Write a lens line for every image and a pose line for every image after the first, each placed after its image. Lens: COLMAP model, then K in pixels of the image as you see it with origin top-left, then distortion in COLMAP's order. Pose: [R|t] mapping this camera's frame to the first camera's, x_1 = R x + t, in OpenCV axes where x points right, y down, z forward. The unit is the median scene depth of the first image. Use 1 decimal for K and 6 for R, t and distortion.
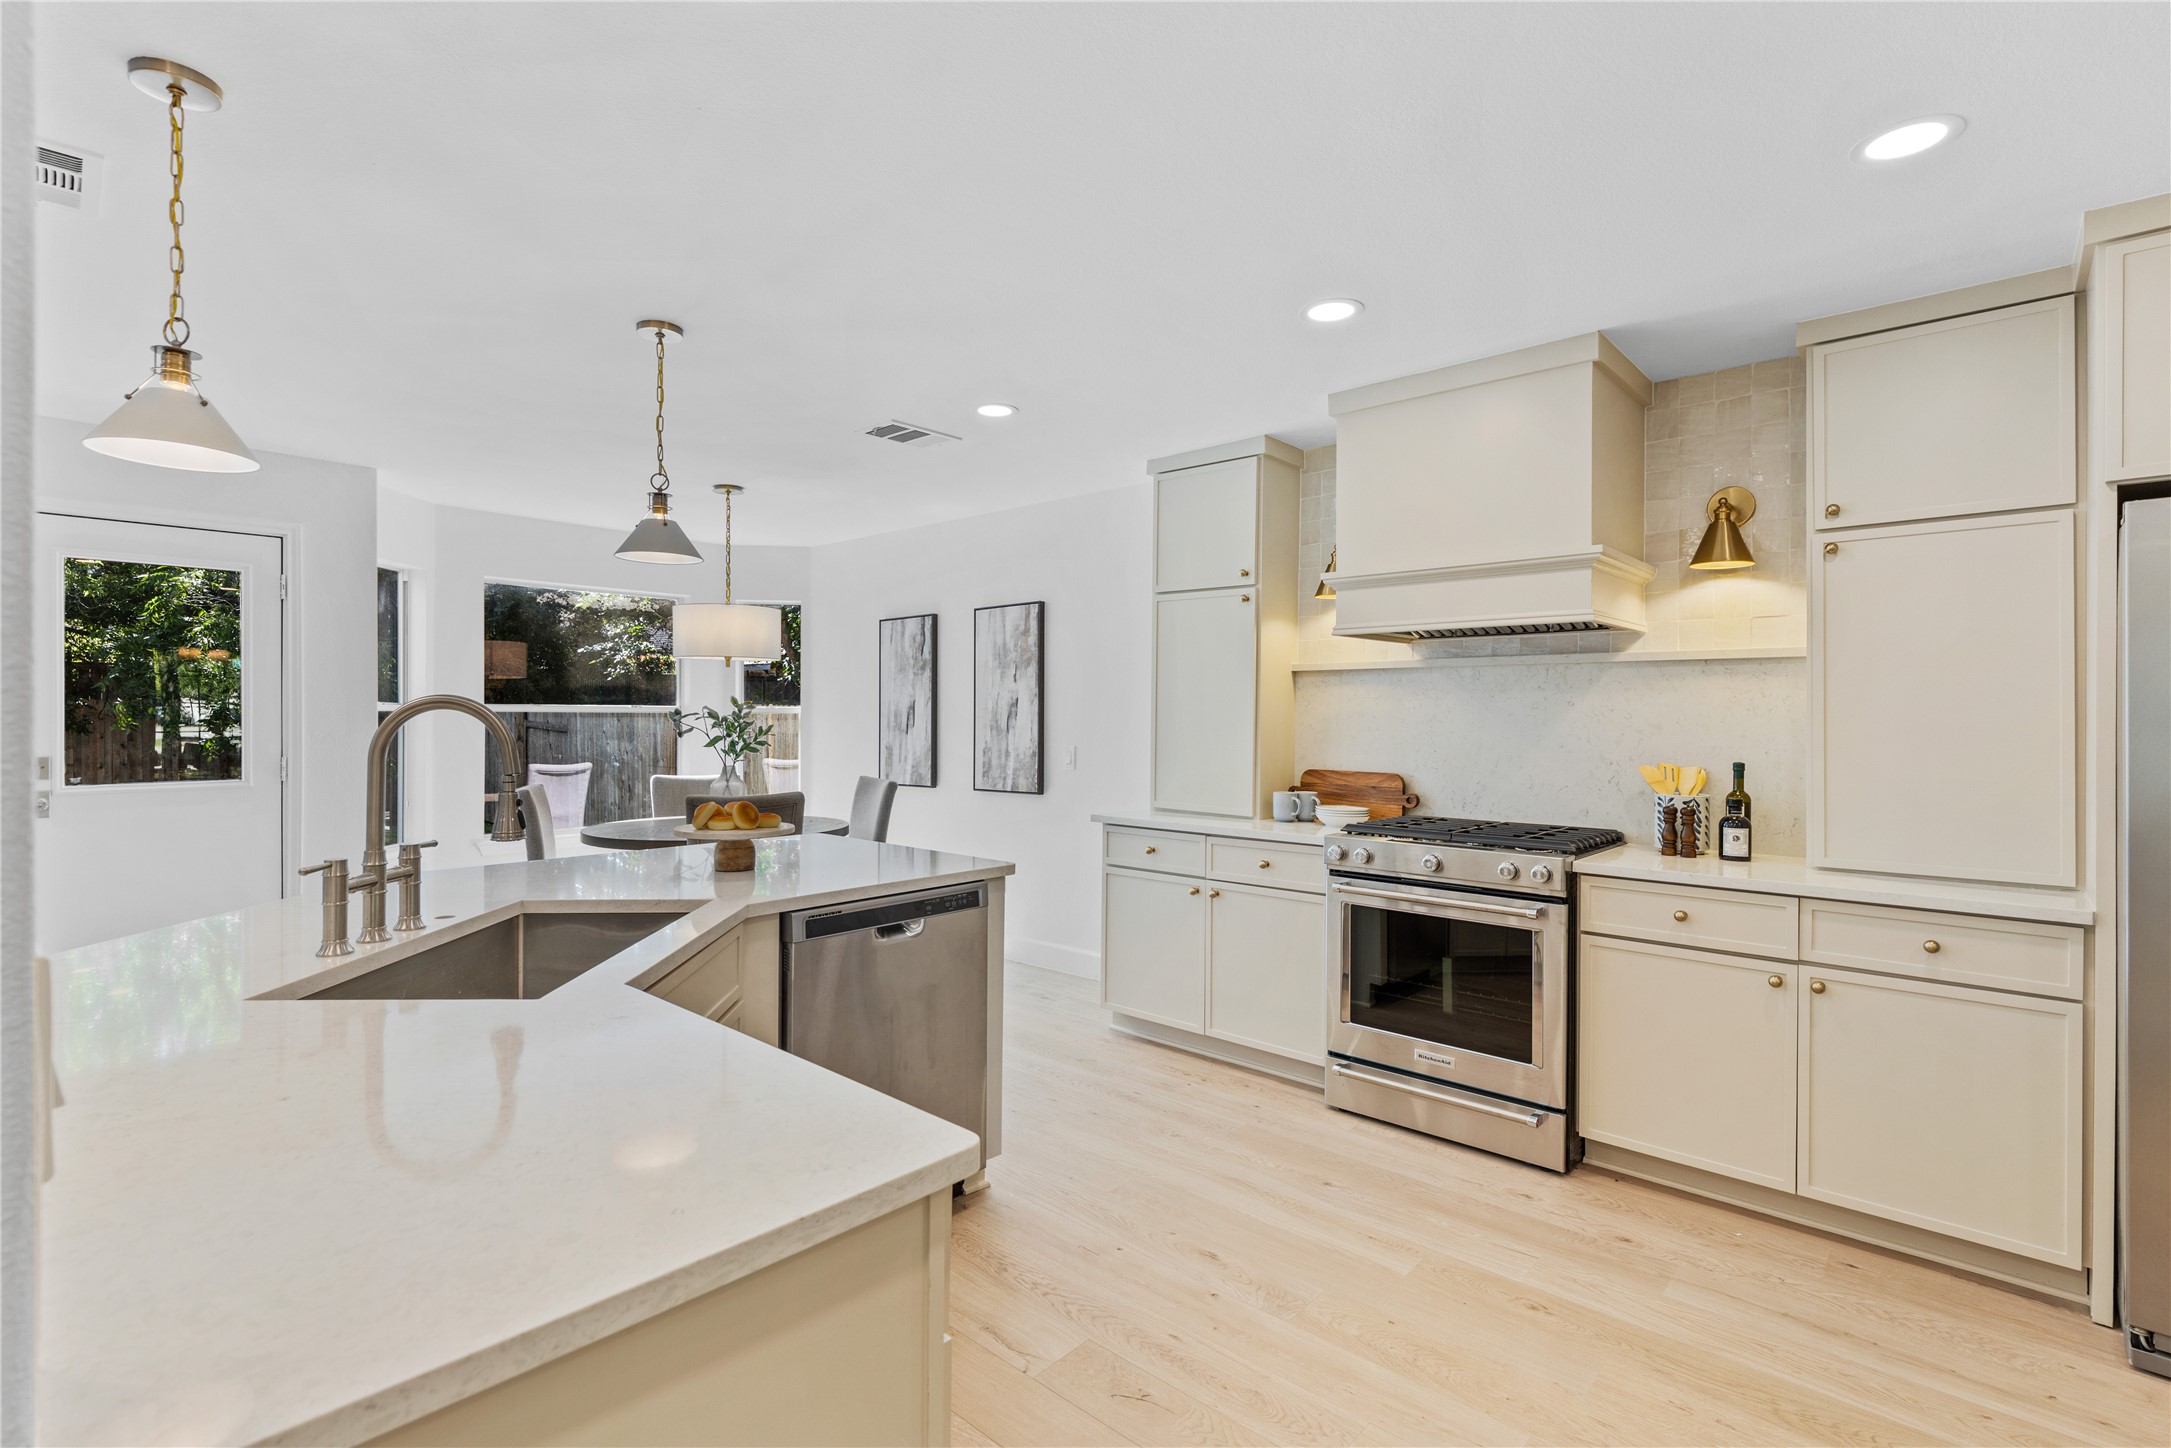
lens RADIAL K [[1011.0, 0, 1067.1], [0, 1011.0, 722.6], [0, 0, 1]] dist [0.001831, 0.000124]
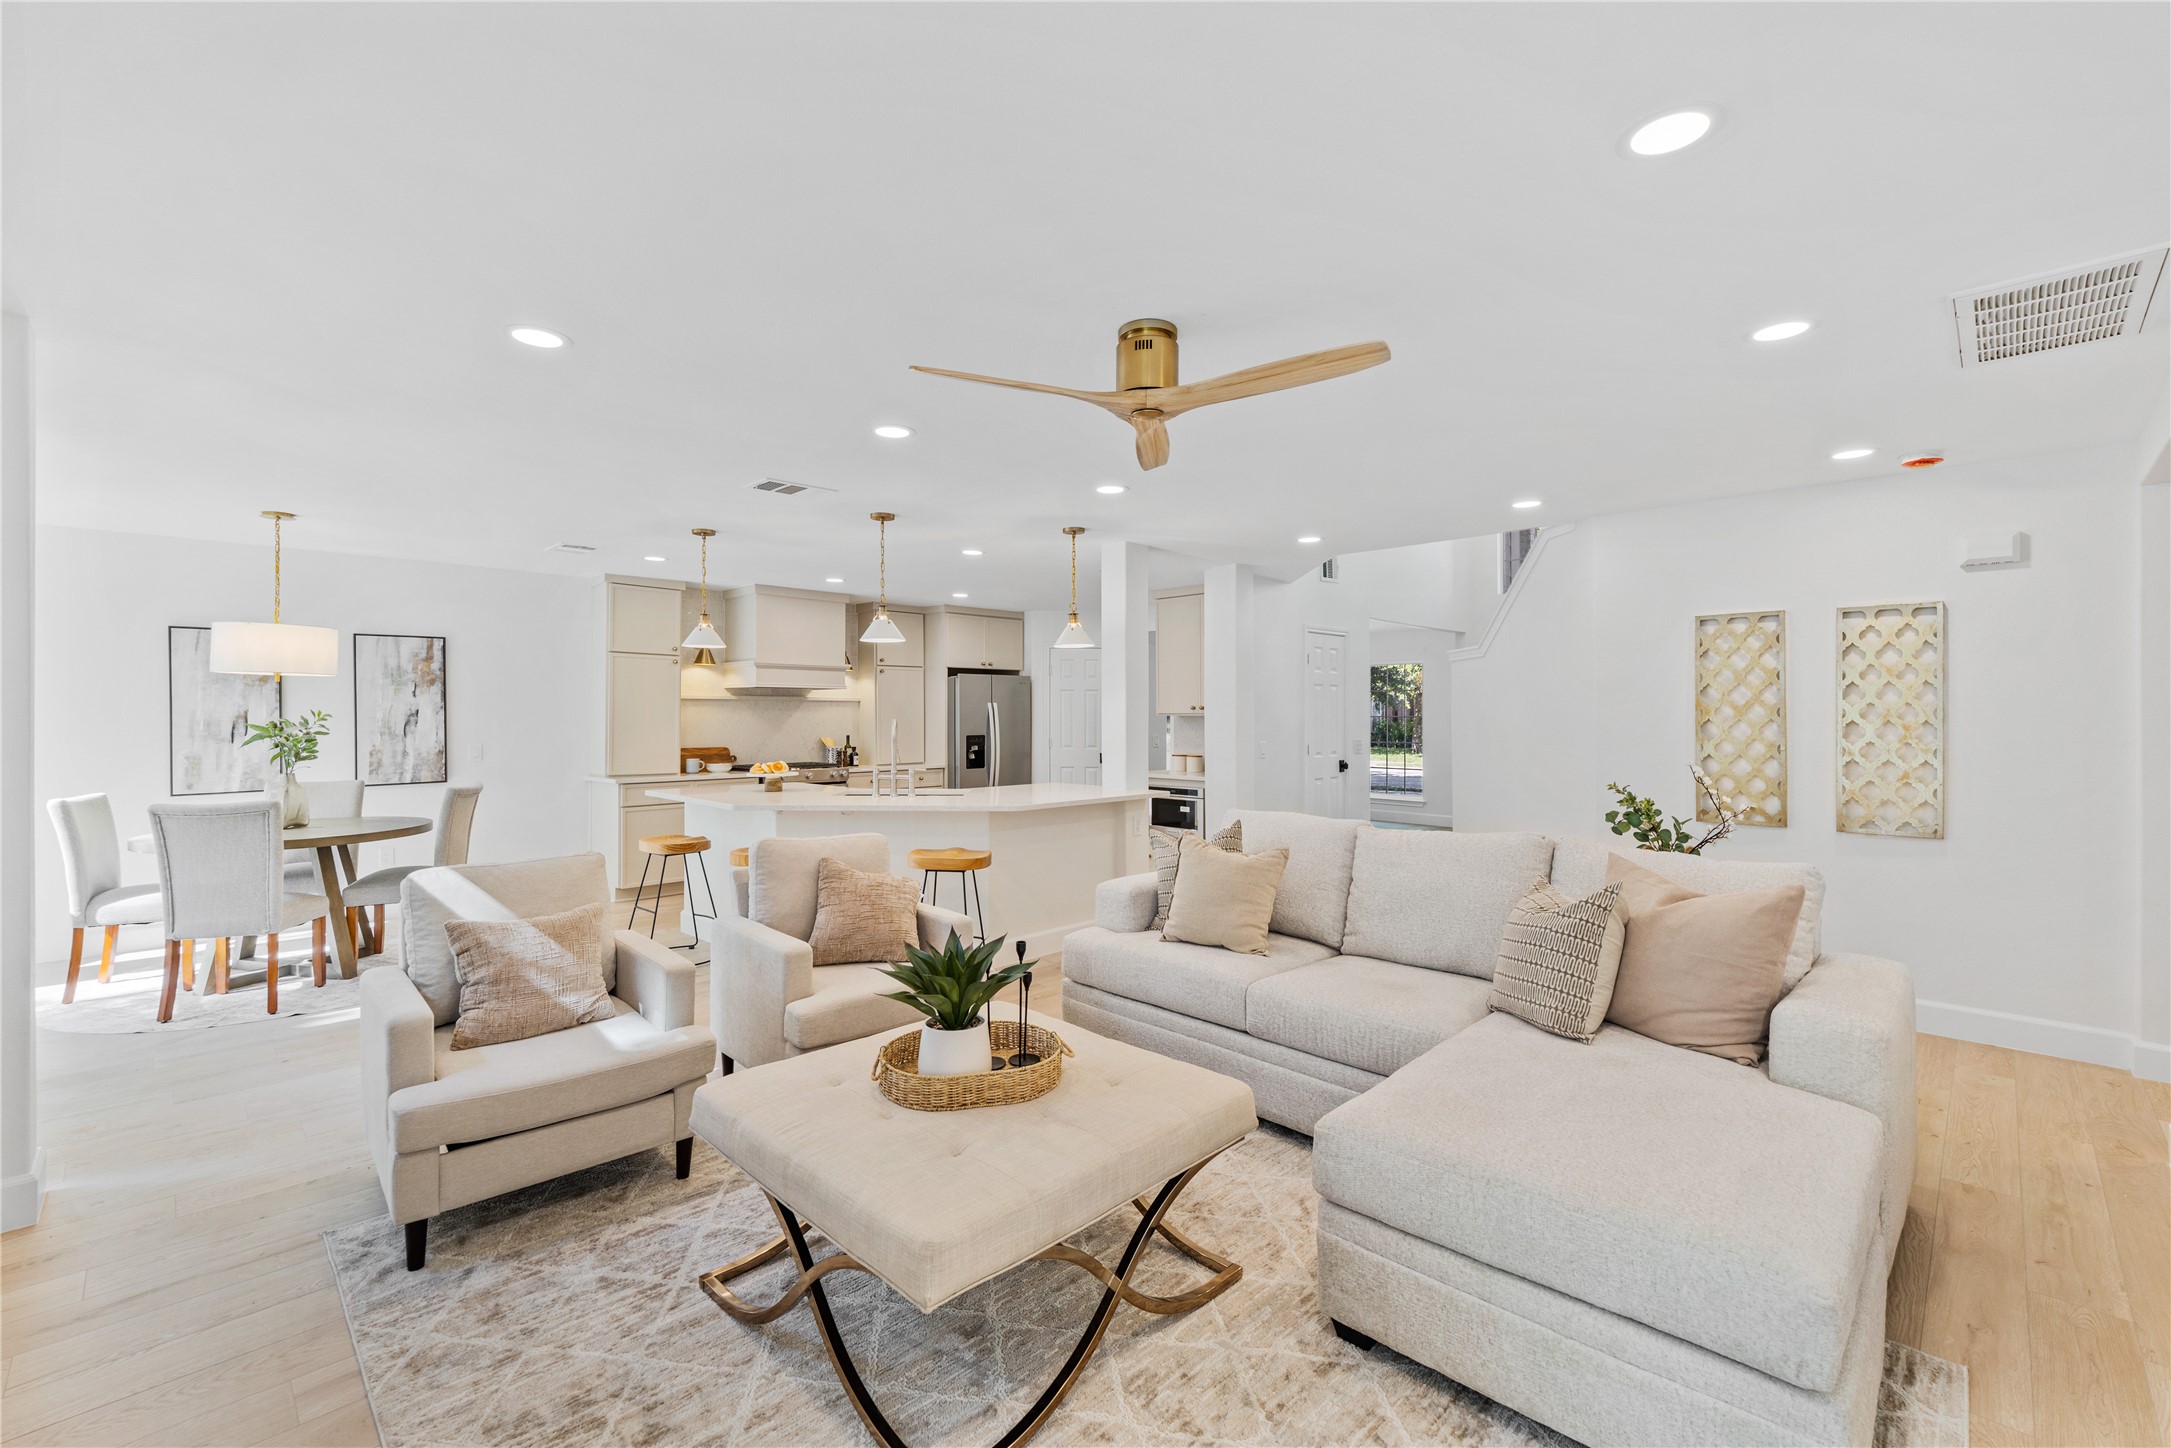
lens RADIAL K [[944.9, 0, 1087.1], [0, 944.9, 717.0], [0, 0, 1]] dist [-0.001288, -0.000120]
pose [[0.023965, -0.008393, 0.999678, -1.248486], [0.004692, 0.999955, 0.008283, -0.020993], [-0.999702, 0.004492, 0.024004, 0.123487]]
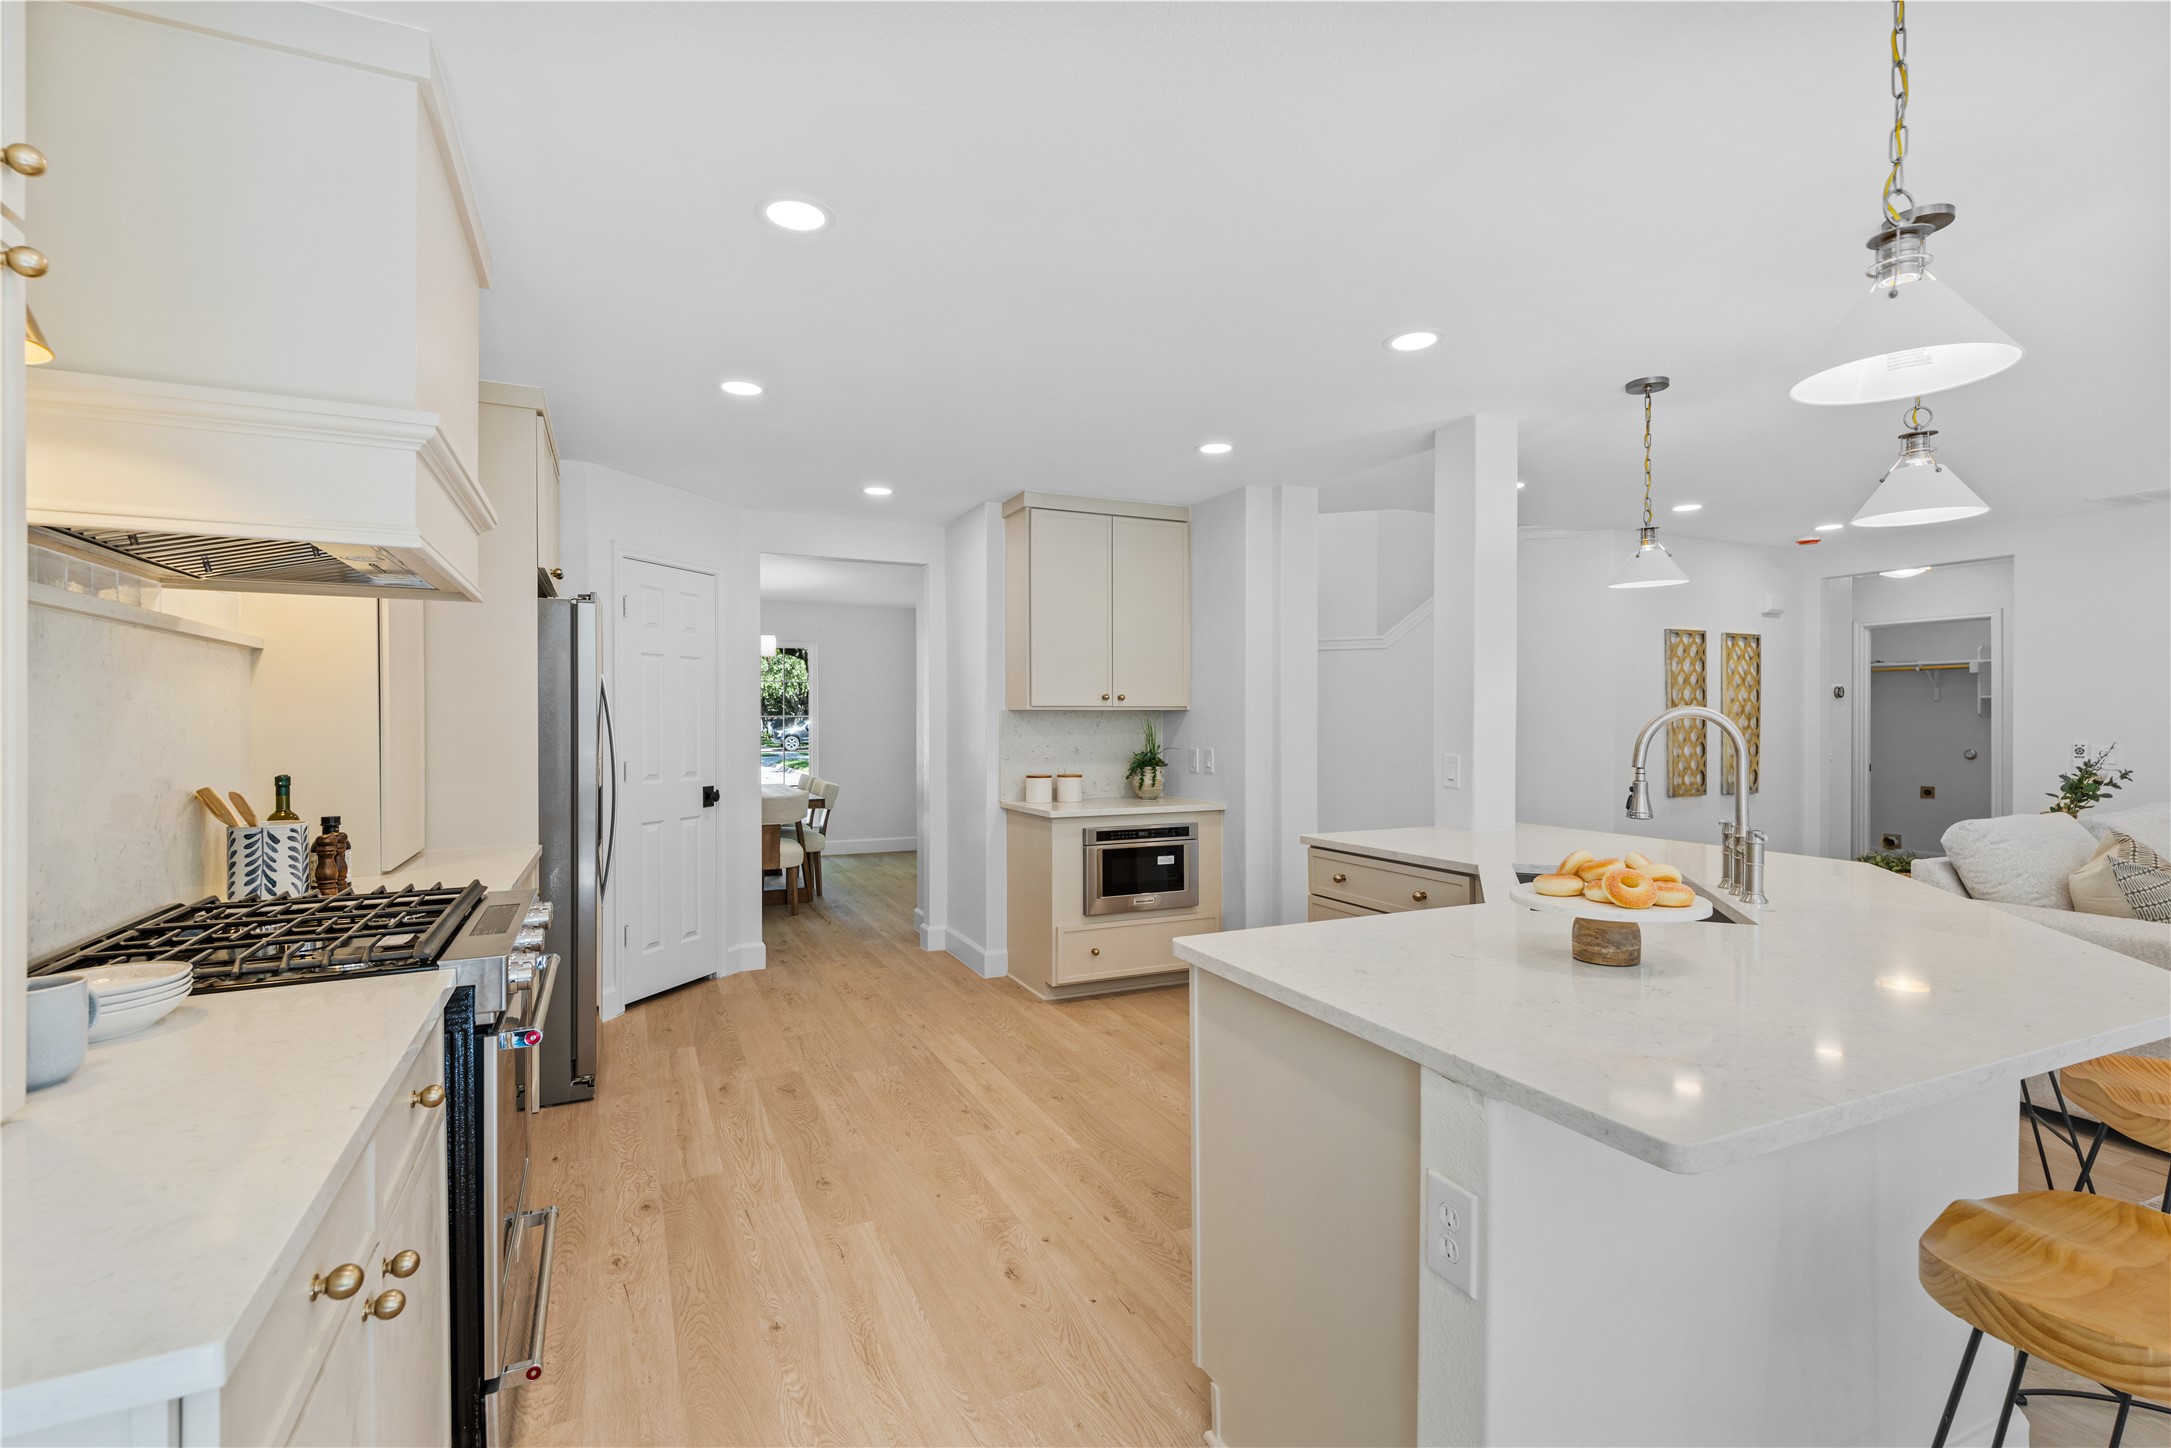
lens RADIAL K [[964.9, 0, 1085.1], [0, 964.9, 726.9], [0, 0, 1]] dist [0.001873, -0.000446]
pose [[-0.931332, -0.000976, 0.364170, -0.122008], [0.001502, 0.999978, 0.006522, -0.001638], [-0.364168, 0.006621, -0.931310, 0.857583]]
